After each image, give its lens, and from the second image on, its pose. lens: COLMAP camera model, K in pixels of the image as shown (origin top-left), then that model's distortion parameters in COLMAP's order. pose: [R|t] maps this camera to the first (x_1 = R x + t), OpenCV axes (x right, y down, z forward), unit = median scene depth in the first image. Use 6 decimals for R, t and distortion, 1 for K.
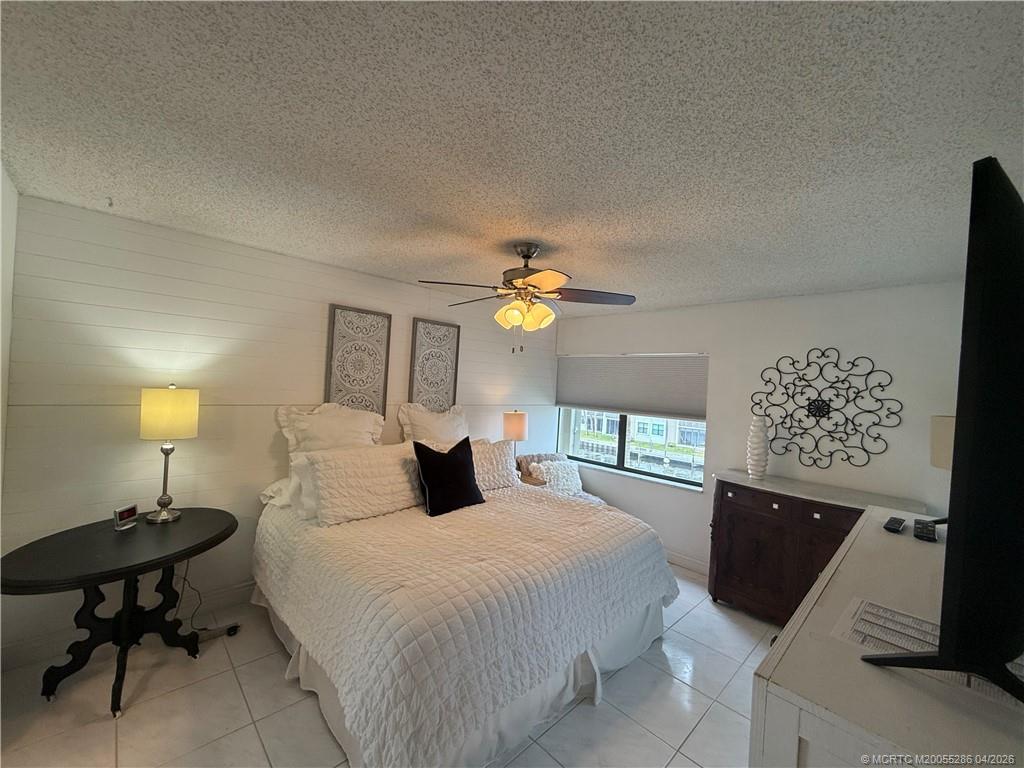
lens RADIAL K [[408.5, 0, 508.6], [0, 408.5, 384.0], [0, 0, 1]] dist [0.001751, -0.001095]
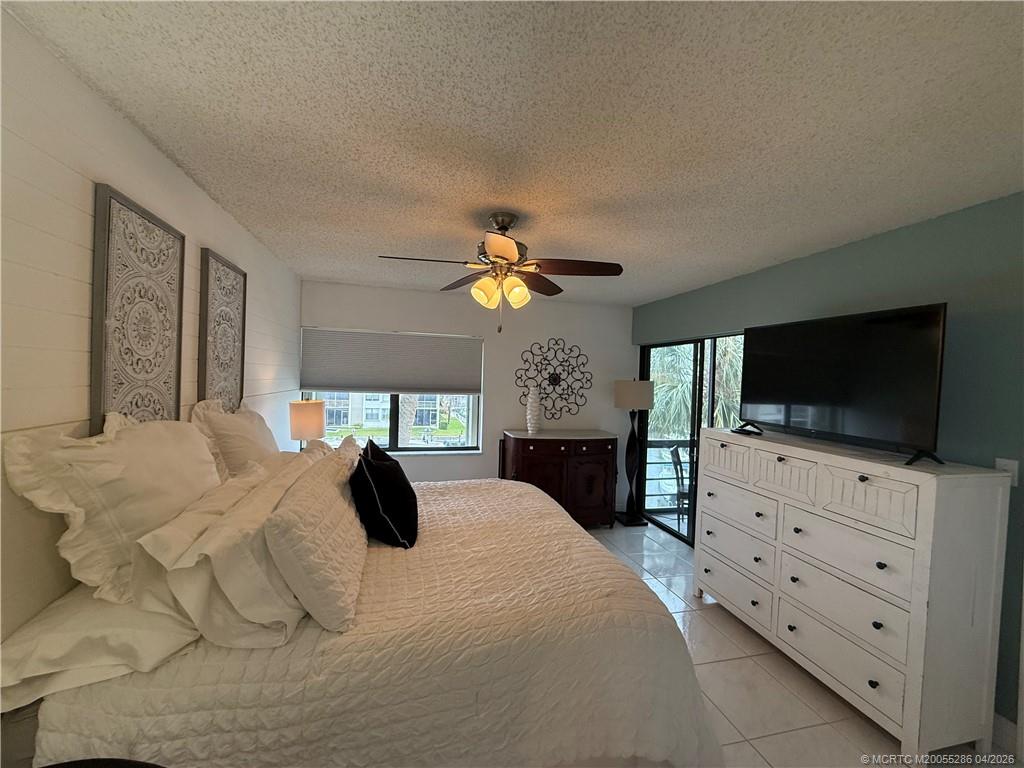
lens RADIAL K [[408.5, 0, 509.5], [0, 408.5, 384.5], [0, 0, 1]] dist [0.001751, -0.001095]
pose [[0.499503, -0.052482, 0.864721, -0.608788], [-0.003315, 0.998040, 0.062488, -0.013486], [-0.866306, -0.034079, 0.498350, 0.410084]]
